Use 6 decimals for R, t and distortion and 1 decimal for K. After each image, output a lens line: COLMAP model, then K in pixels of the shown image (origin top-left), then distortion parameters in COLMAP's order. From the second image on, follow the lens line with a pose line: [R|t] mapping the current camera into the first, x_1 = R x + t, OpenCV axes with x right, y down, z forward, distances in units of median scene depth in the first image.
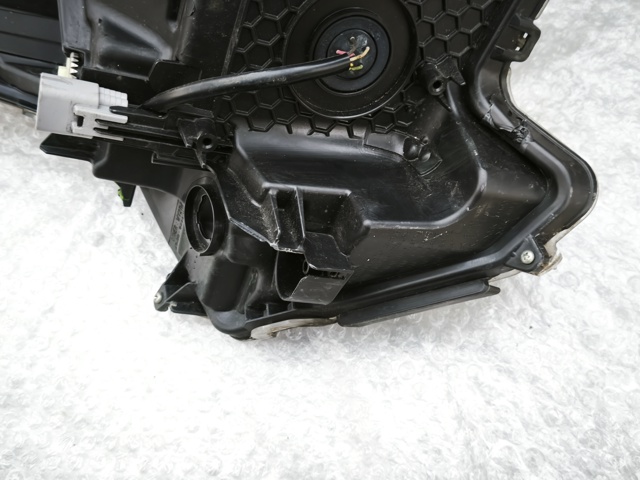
lens RADIAL K [[650.4, 0, 320.0], [0, 650.4, 240.0], [0, 0, 1]] dist [0.026709, 0.021339]
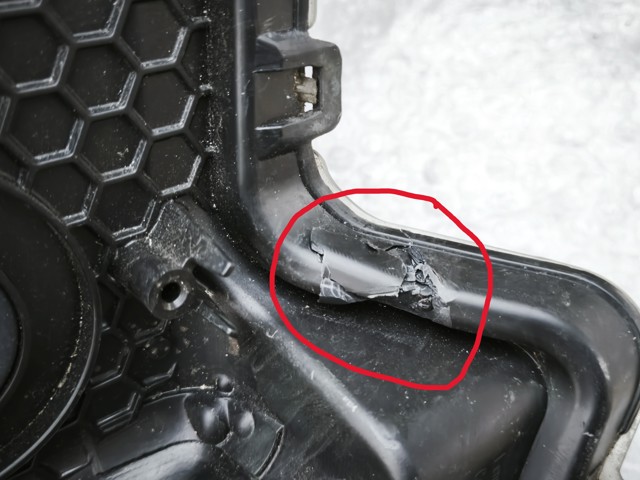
lens RADIAL K [[650.4, 0, 320.0], [0, 650.4, 240.0], [0, 0, 1]] dist [0.026709, 0.021339]
pose [[0.858475, -0.490597, 0.149451, 0.206018], [0.492886, 0.869765, 0.023911, -0.224351], [-0.141718, 0.053136, 0.988480, 0.601242]]
